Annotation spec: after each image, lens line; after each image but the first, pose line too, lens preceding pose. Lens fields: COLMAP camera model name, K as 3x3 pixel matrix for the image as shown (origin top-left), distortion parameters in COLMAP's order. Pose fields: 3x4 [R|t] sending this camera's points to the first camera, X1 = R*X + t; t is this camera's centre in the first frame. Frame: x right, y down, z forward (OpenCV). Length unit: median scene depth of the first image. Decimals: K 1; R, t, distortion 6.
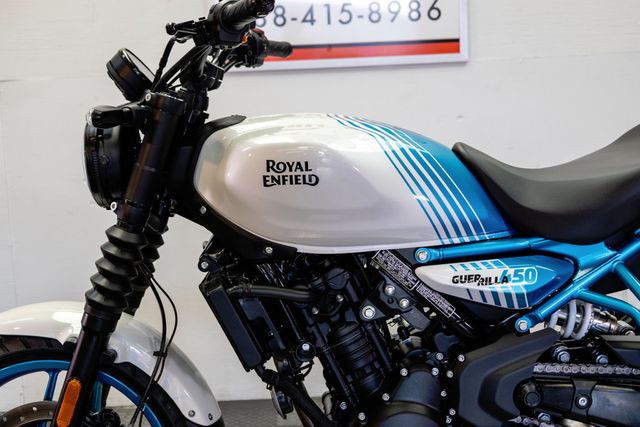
lens RADIAL K [[894.3, 0, 315.3], [0, 894.3, 207.0], [0, 0, 1]] dist [0.012106, 0.000000]
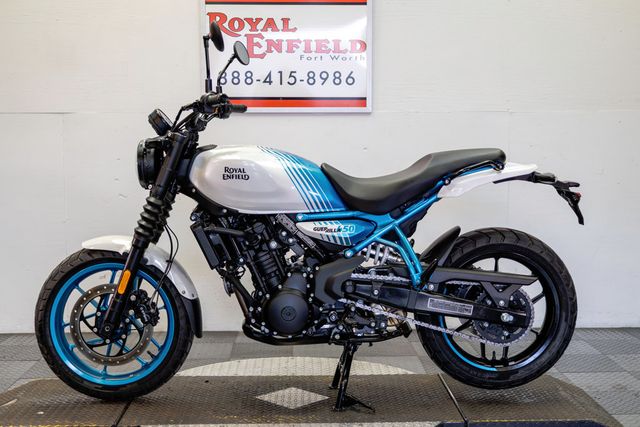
lens RADIAL K [[894.3, 0, 315.3], [0, 894.3, 217.8], [0, 0, 1]] dist [0.012106, 0.000000]
pose [[0.999069, 0.041456, 0.011921, 0.127437], [-0.041292, 0.999053, -0.013698, 0.080381], [-0.012478, 0.013193, 0.999835, -1.023646]]
